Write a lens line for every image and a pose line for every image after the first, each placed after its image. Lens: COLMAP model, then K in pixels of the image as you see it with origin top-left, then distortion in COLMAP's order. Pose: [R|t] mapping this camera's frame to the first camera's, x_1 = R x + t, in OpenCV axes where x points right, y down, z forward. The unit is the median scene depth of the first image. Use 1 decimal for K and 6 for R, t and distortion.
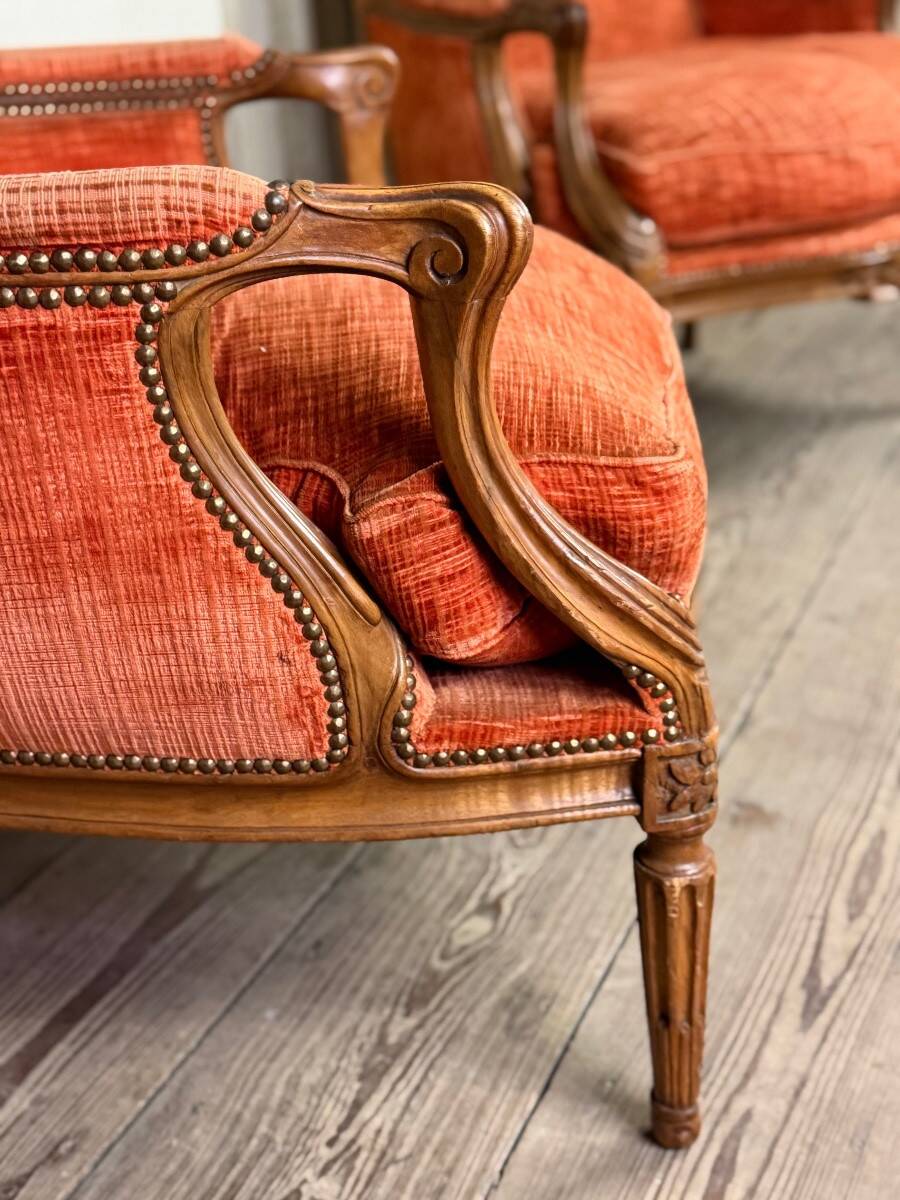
lens RADIAL K [[1576.5, 0, 449.7], [0, 1576.5, 583.3], [0, 0, 1]] dist [0.116761, 0.000000]
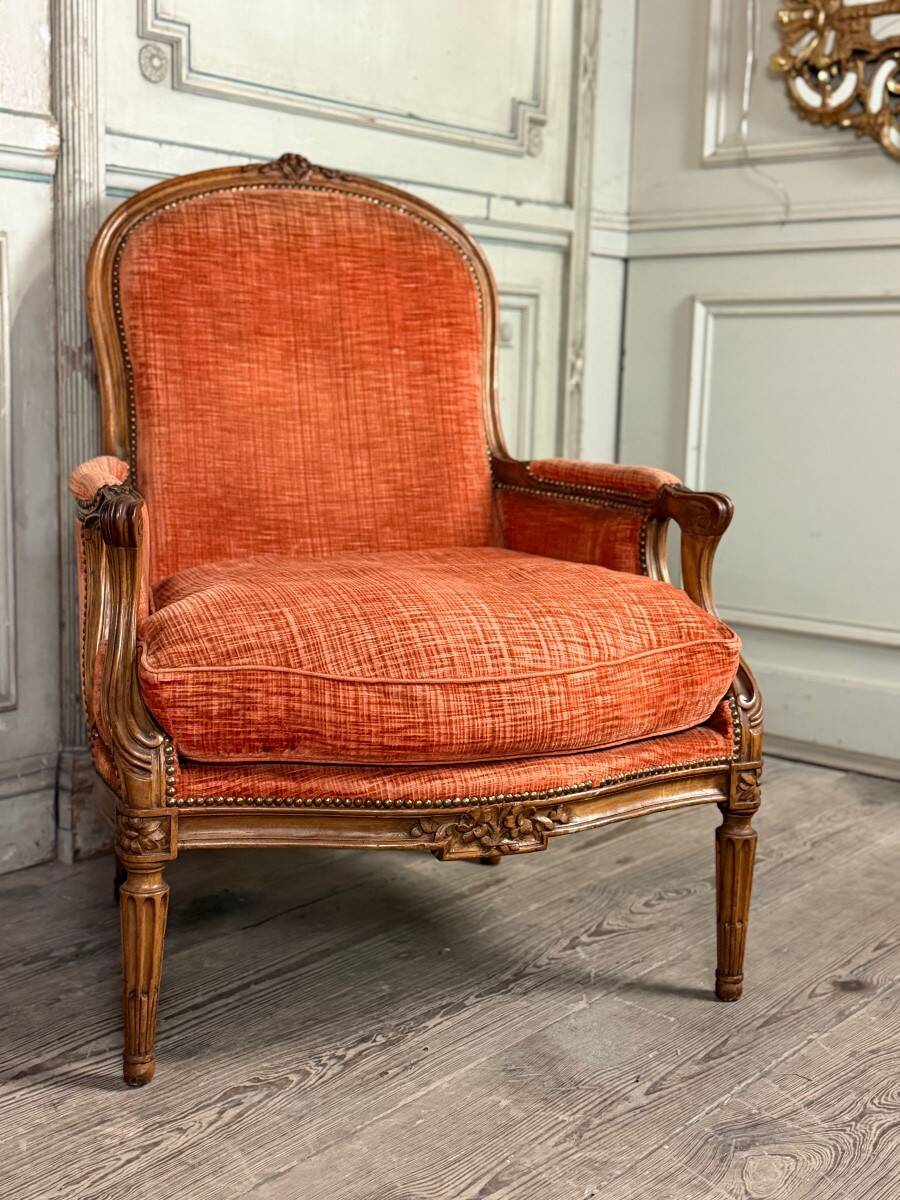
lens RADIAL K [[1576.5, 0, 459.0], [0, 1576.5, 587.8], [0, 0, 1]] dist [0.116761, 0.000000]
pose [[0.961955, 0.121571, -0.244668, 0.998132], [-0.178929, 0.957095, -0.227932, -0.264832], [0.206460, 0.263039, 0.942436, 0.330902]]
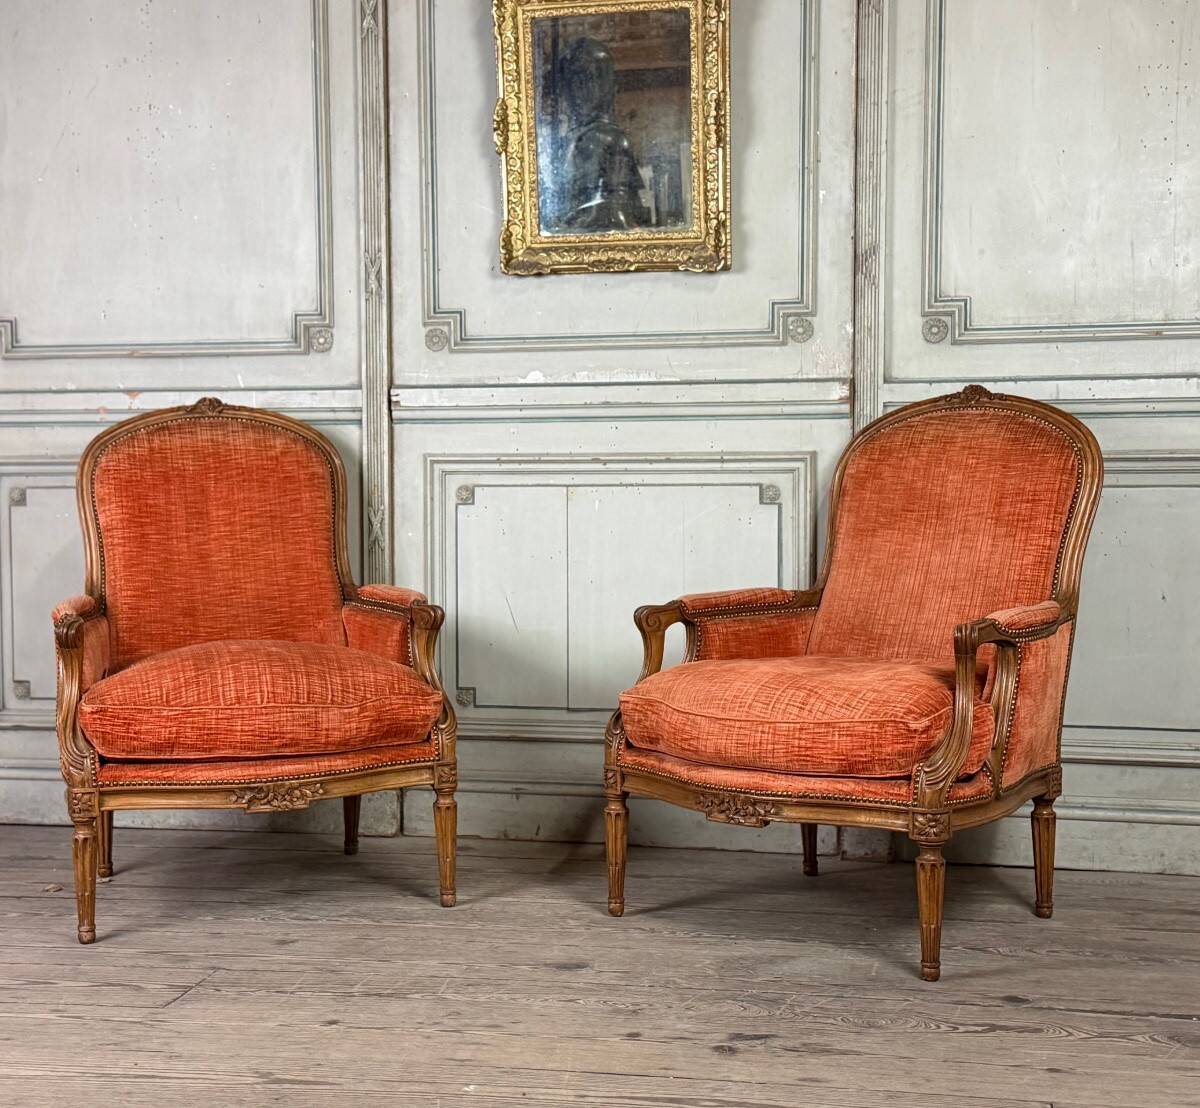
lens RADIAL K [[1937.5, 0, 544.5], [0, 1937.5, 548.7], [0, 0, 1]] dist [0.130242, 0.000000]
pose [[0.188716, 0.102216, -0.976698, 4.304411], [-0.387702, 0.921533, 0.021531, -0.842205], [0.902260, 0.374604, 0.213538, 0.804106]]
